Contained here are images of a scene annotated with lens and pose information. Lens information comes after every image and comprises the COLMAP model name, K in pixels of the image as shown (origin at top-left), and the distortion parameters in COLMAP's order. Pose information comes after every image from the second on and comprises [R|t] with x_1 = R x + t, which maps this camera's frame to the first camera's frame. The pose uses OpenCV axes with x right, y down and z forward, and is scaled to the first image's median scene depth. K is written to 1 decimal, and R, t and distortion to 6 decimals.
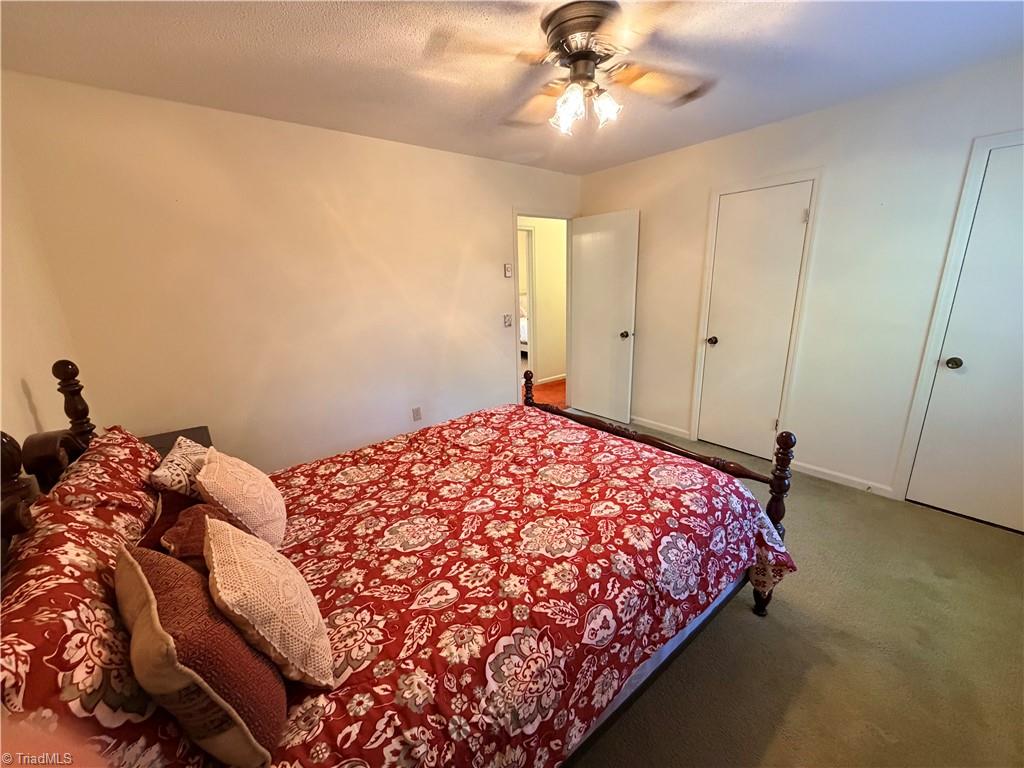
lens RADIAL K [[409.1, 0, 509.5], [0, 409.1, 385.1], [0, 0, 1]] dist [-0.002159, 0.000455]
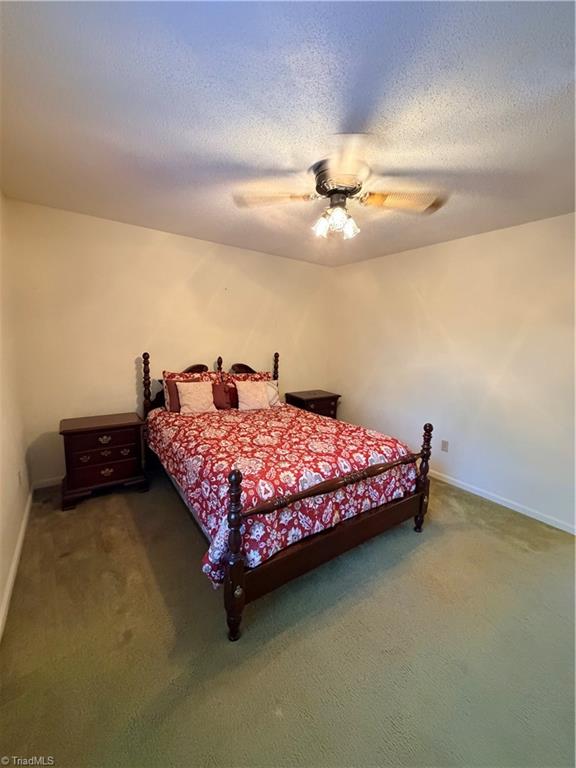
lens RADIAL K [[306.8, 0, 288.9], [0, 306.8, 382.8], [0, 0, 1]] dist [-0.002159, 0.000455]
pose [[-0.065587, 0.175000, -0.982381, 1.561490], [-0.287729, 0.939368, 0.186548, -0.335059], [0.955463, 0.294895, -0.011257, 1.152486]]
